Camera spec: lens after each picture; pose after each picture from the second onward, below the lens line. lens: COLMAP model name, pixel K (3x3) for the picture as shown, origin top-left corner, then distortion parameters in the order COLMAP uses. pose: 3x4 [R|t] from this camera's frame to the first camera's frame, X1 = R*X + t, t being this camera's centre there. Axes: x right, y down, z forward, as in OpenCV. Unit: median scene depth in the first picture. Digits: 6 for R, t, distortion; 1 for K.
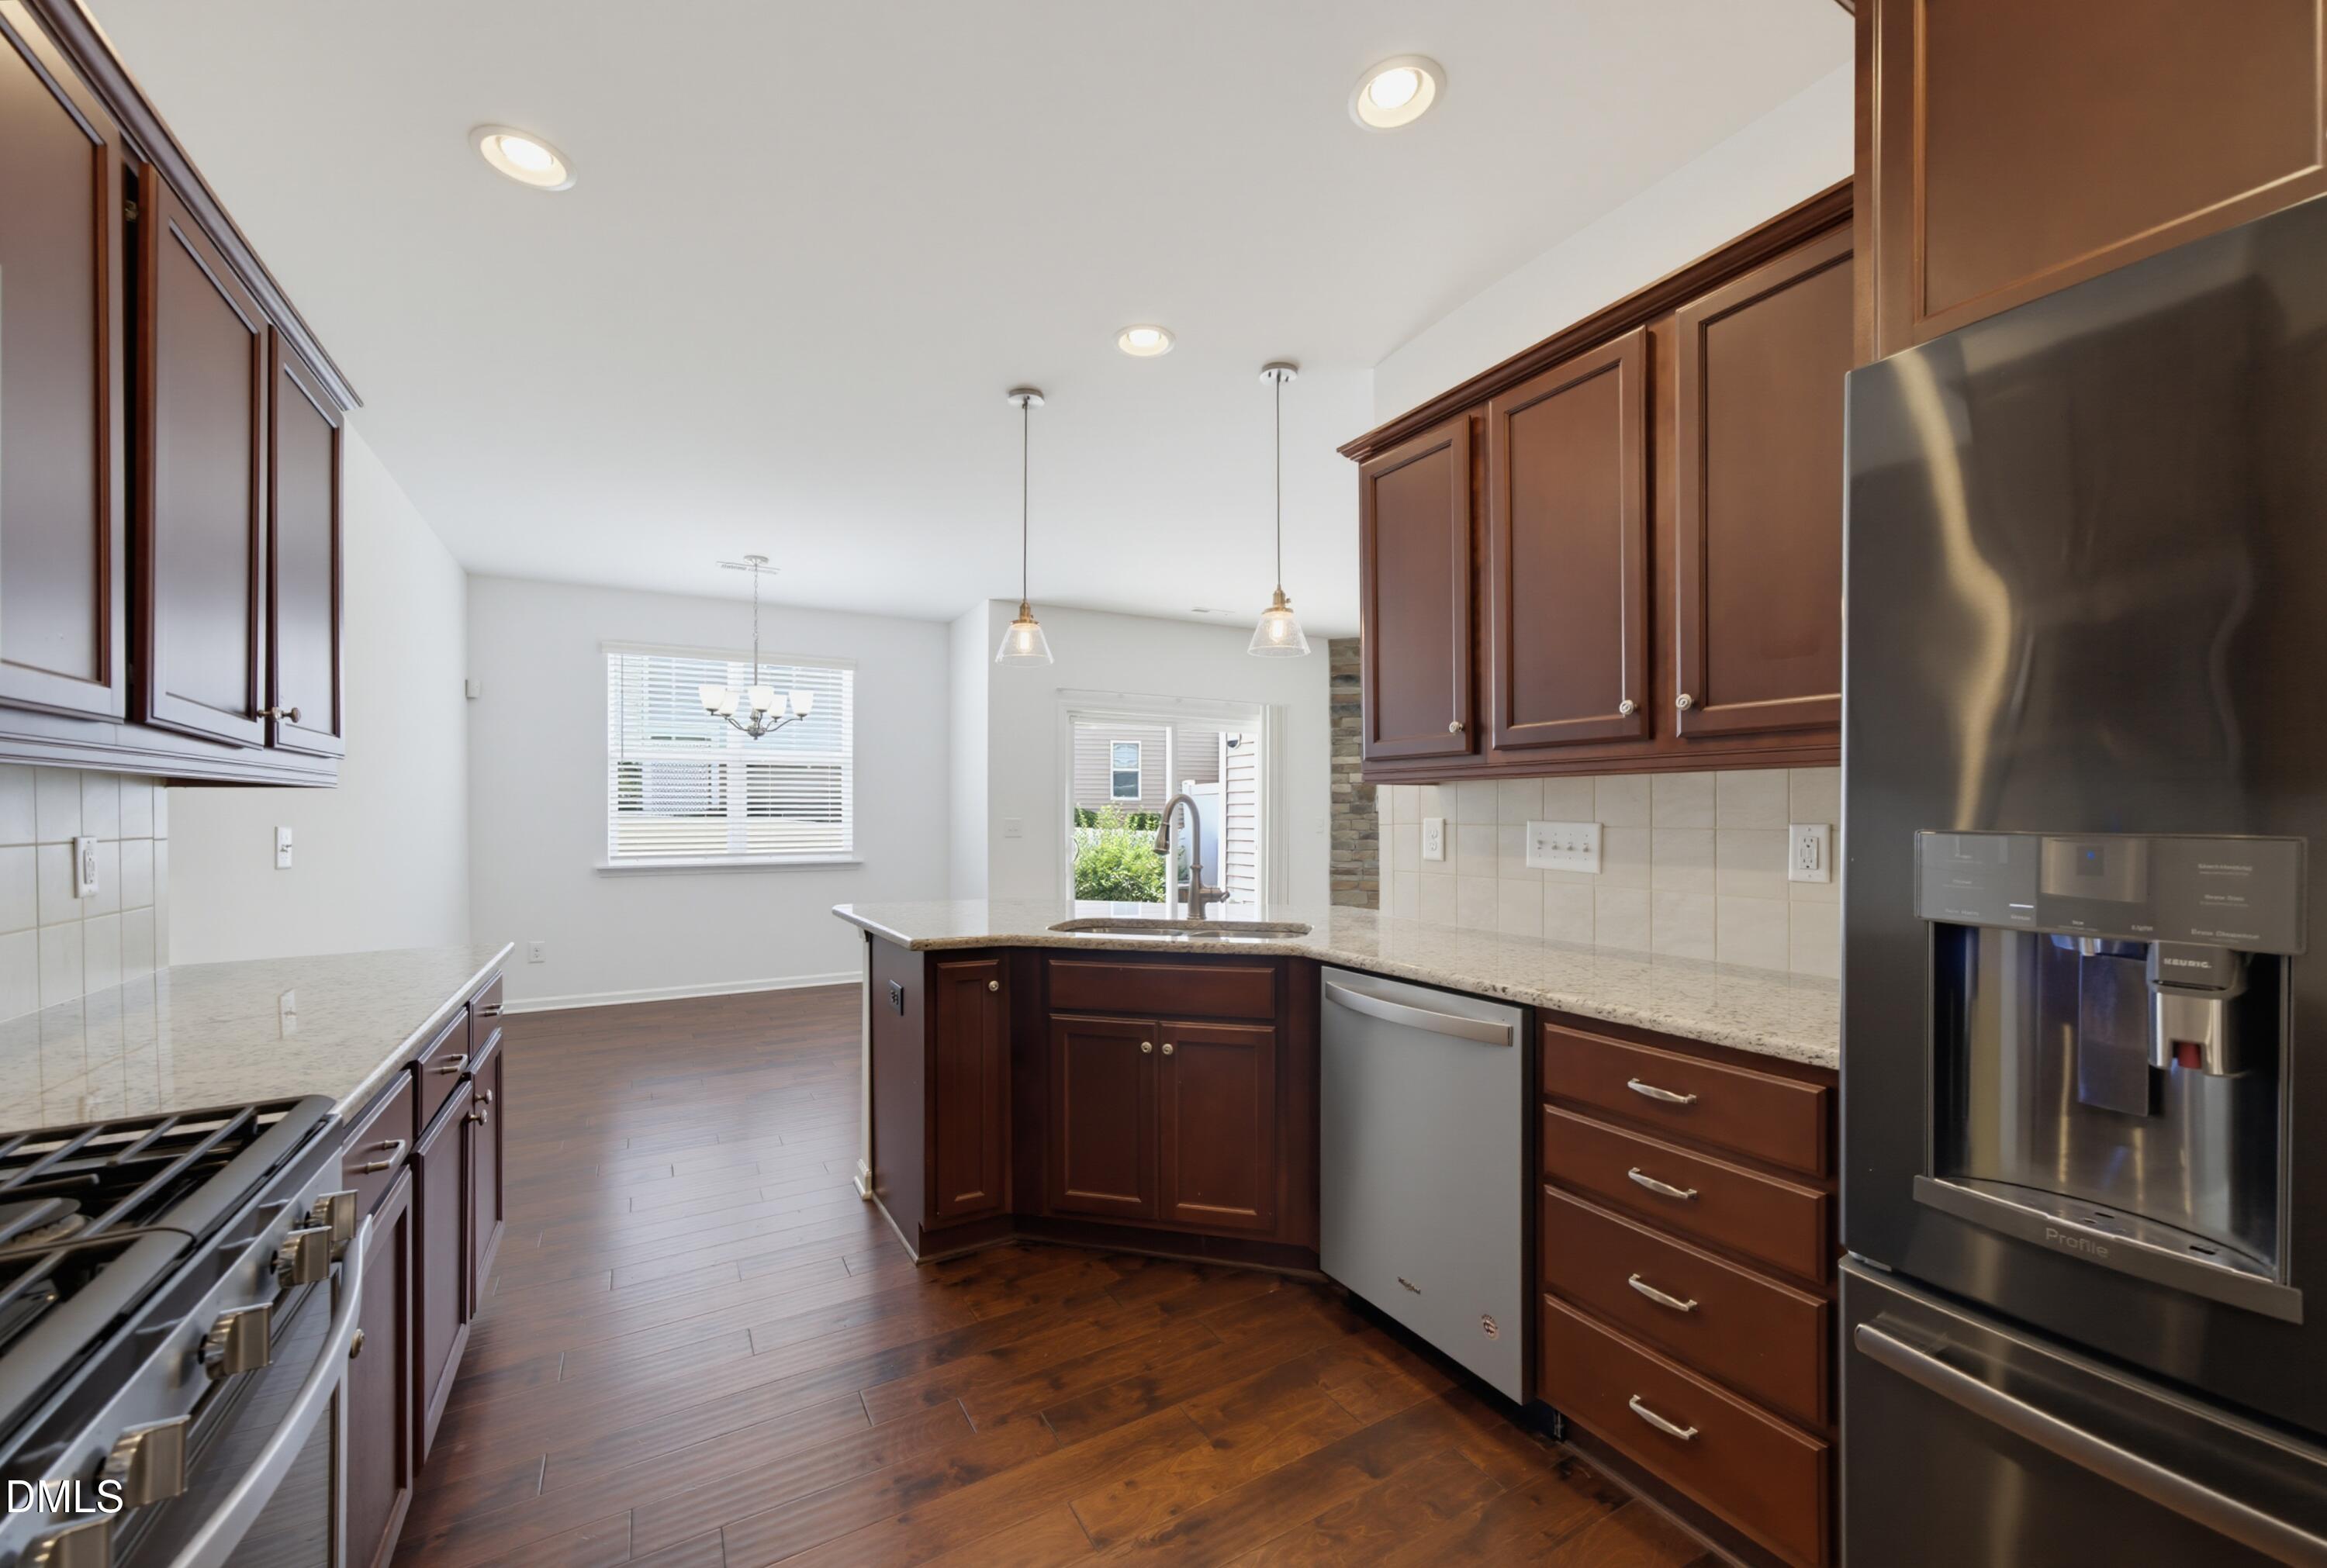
lens RADIAL K [[901.7, 0, 1163.3], [0, 901.7, 792.9], [0, 0, 1]] dist [-0.017012, -0.000038]
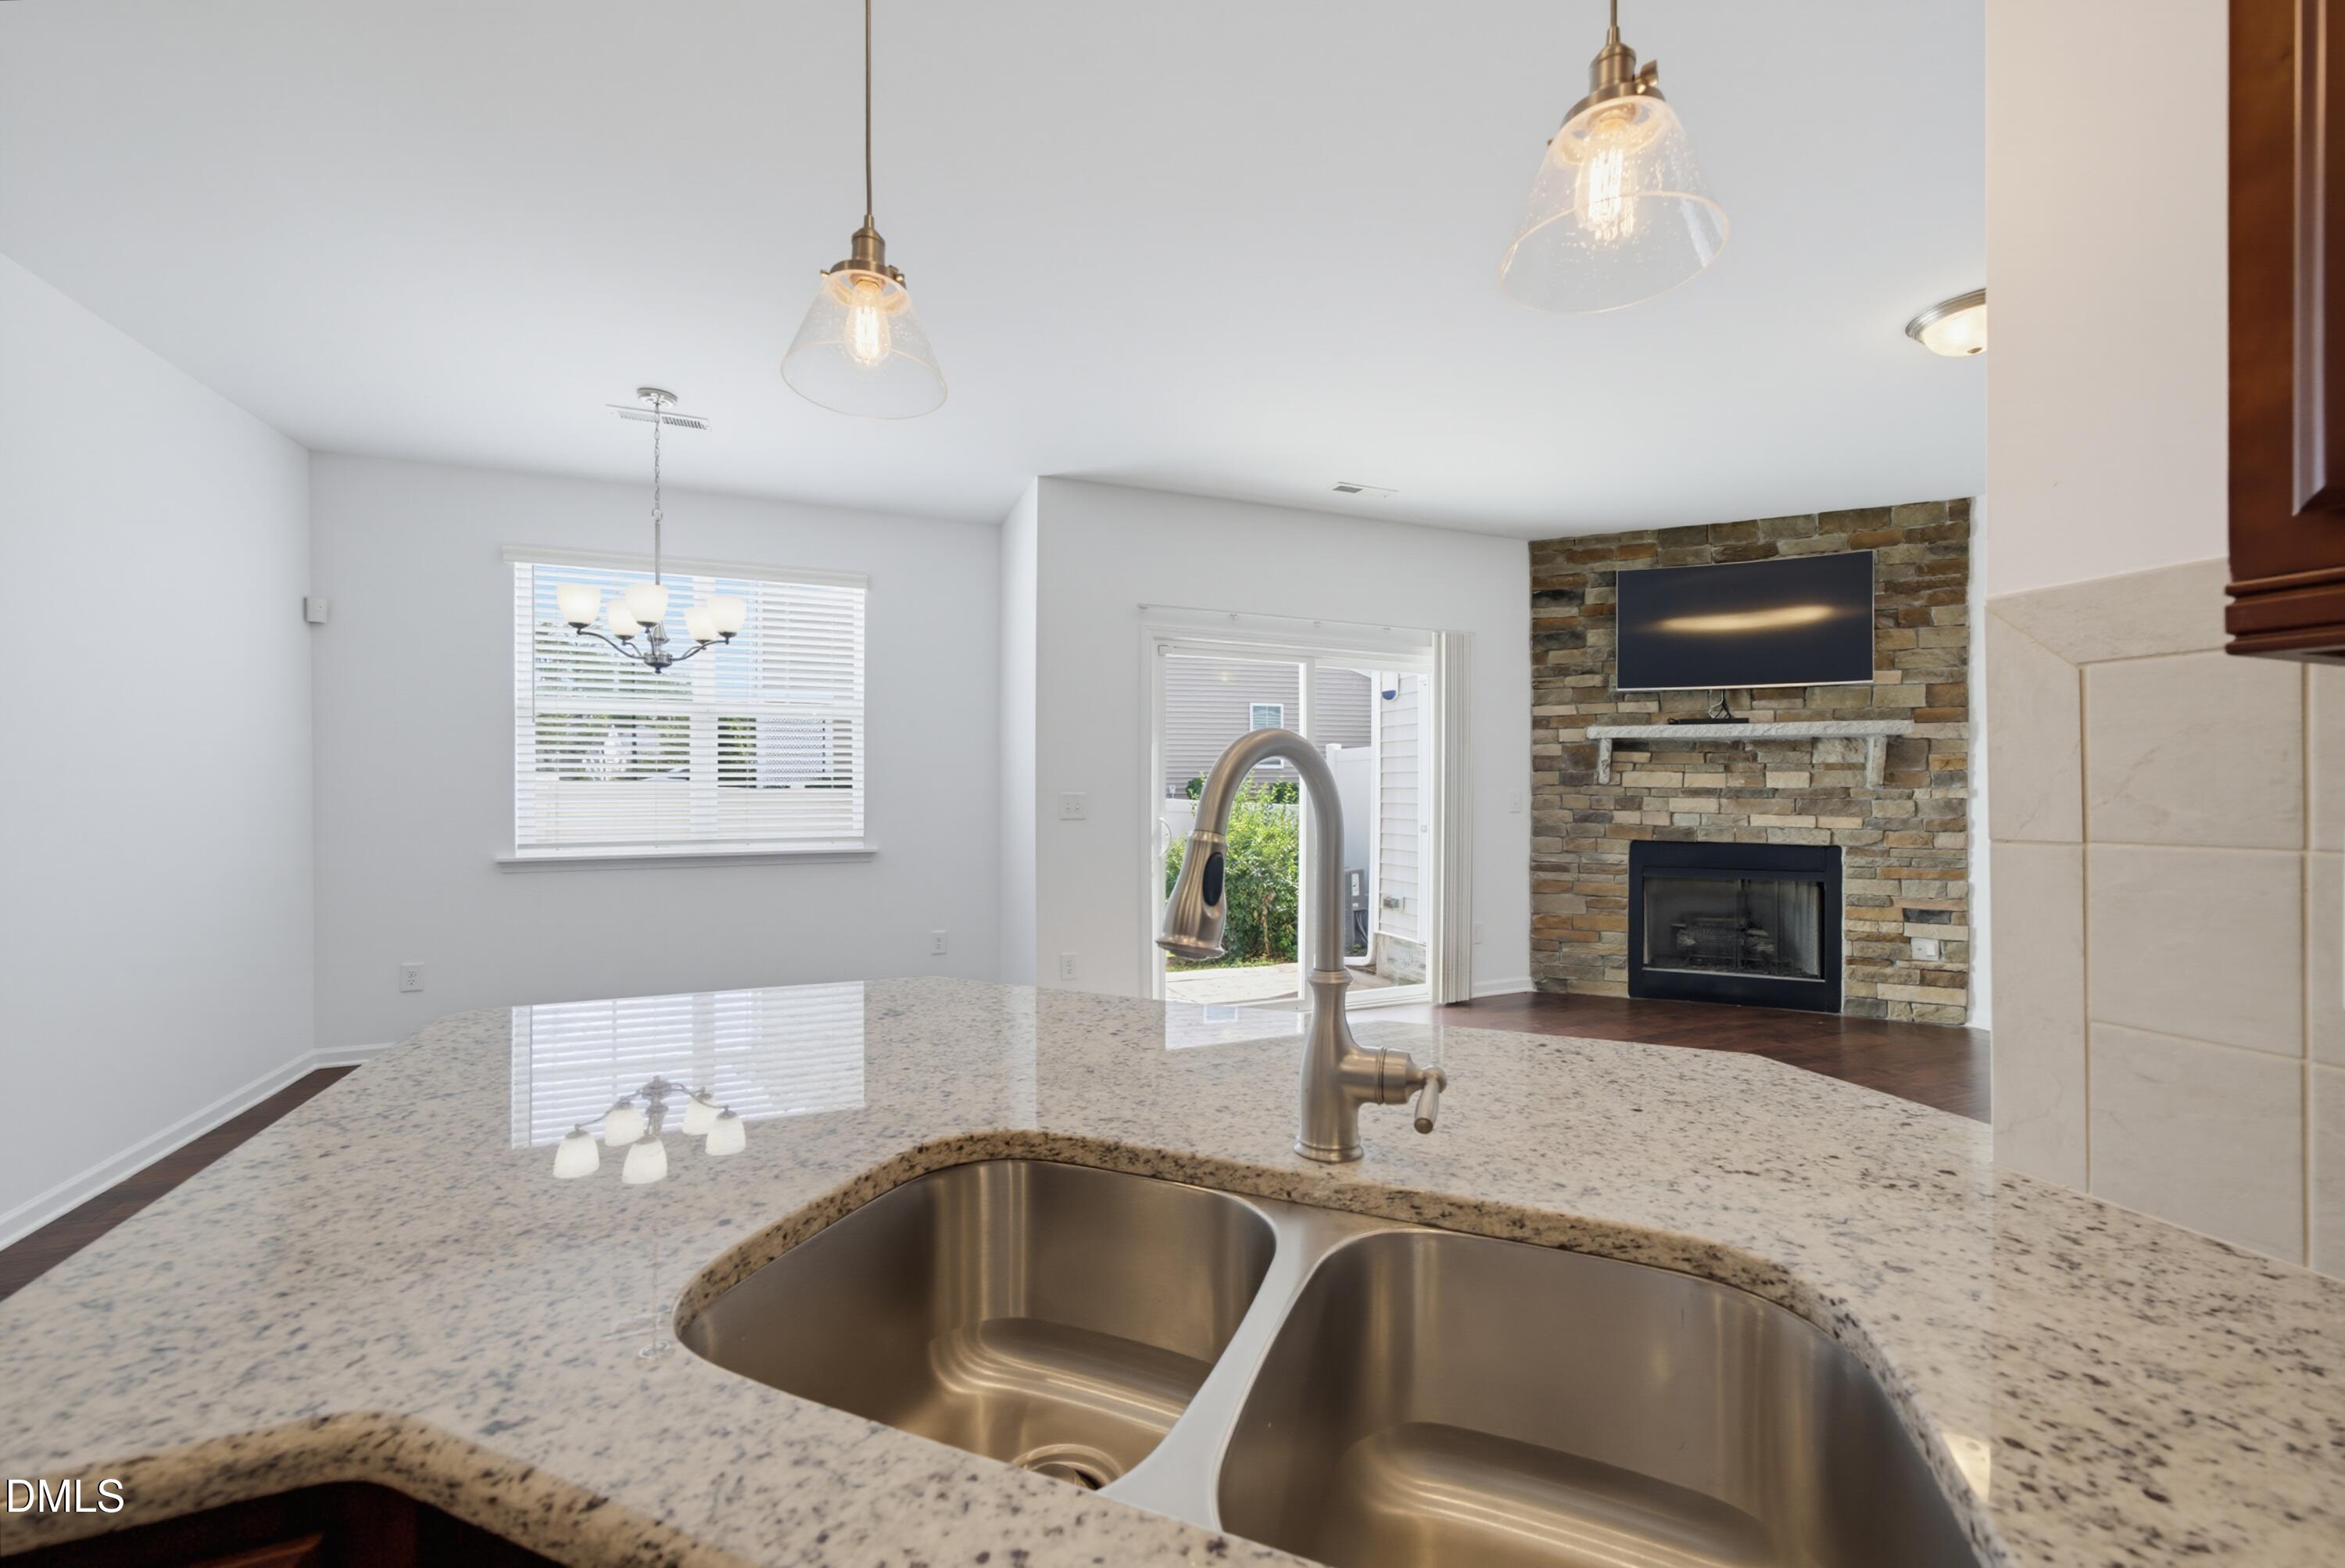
lens RADIAL K [[908.7, 0, 1216.1], [0, 908.7, 767.7], [0, 0, 1]] dist [-0.017012, -0.000038]
pose [[0.994654, -0.000079, -0.103268, 0.011610], [0.000763, 0.999978, 0.006587, 0.003860], [0.103265, -0.006630, 0.994632, 0.264638]]
